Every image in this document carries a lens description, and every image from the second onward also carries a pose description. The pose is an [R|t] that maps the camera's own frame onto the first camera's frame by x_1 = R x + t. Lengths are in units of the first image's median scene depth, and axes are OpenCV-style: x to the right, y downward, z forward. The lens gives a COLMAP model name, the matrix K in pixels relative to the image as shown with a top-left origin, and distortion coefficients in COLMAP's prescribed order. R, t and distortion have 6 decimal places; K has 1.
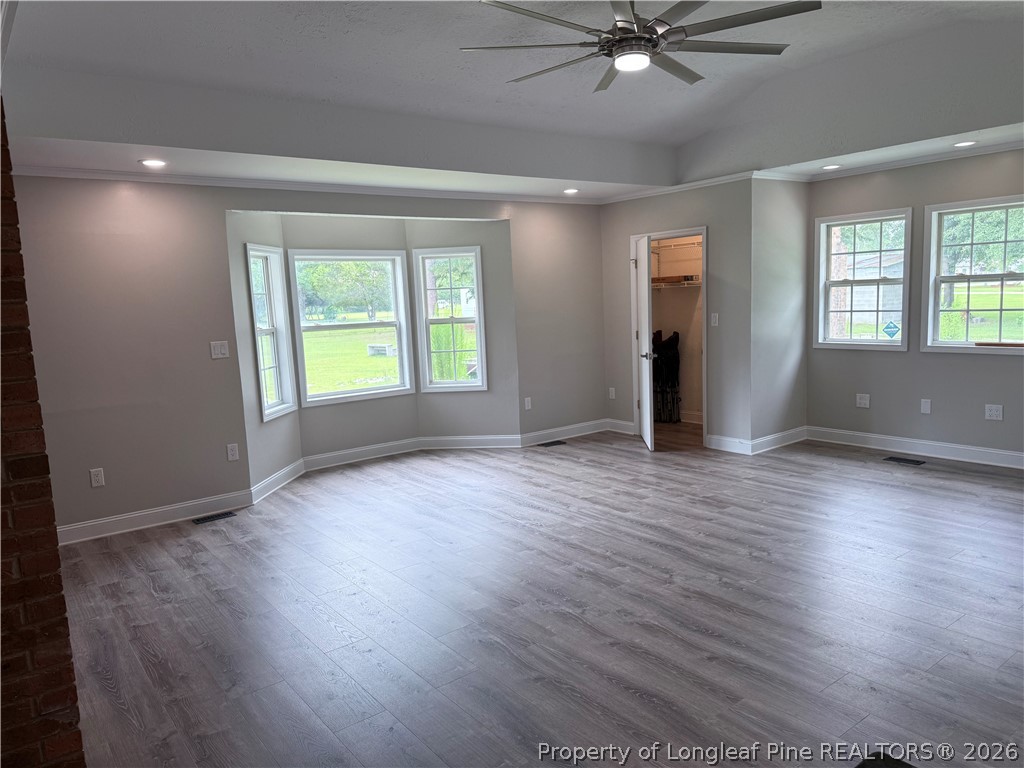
lens RADIAL K [[717.3, 0, 508.5], [0, 717.3, 383.2], [0, 0, 1]] dist [0.067832, -0.085389]
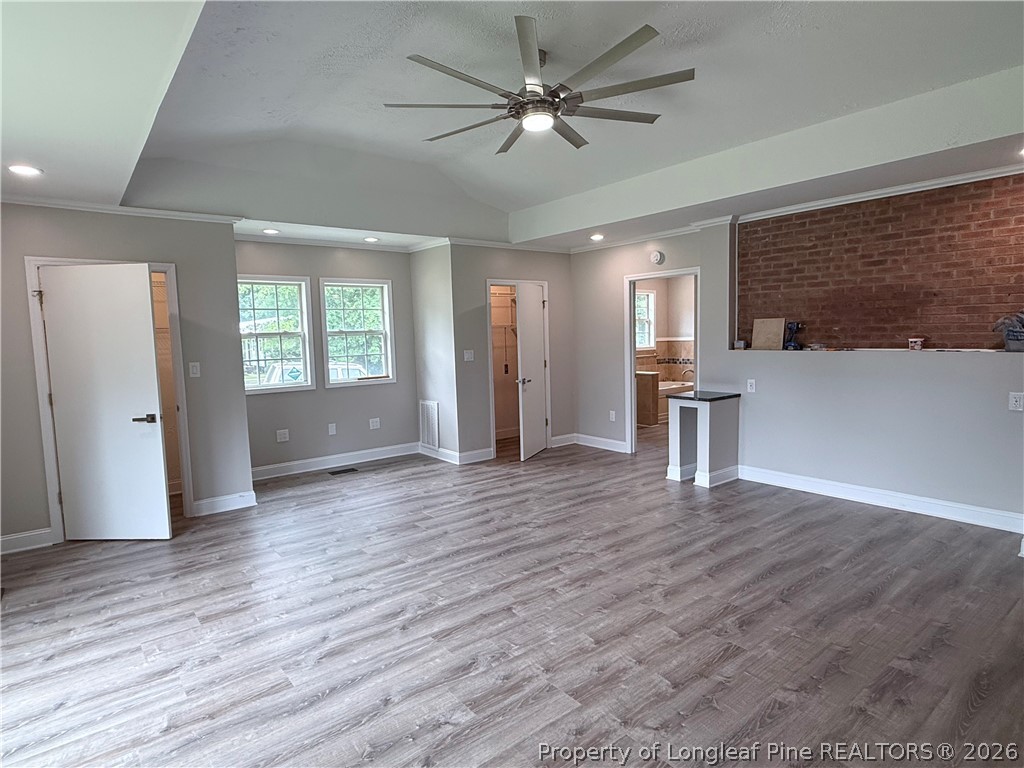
lens RADIAL K [[566.4, 0, 512.3], [0, 566.4, 392.0], [0, 0, 1]] dist [0.001016, -0.000893]
pose [[-0.008748, -0.064461, 0.997882, -0.554670], [0.151706, 0.986283, 0.065041, -0.063977], [-0.988387, 0.151954, 0.001151, 0.826383]]
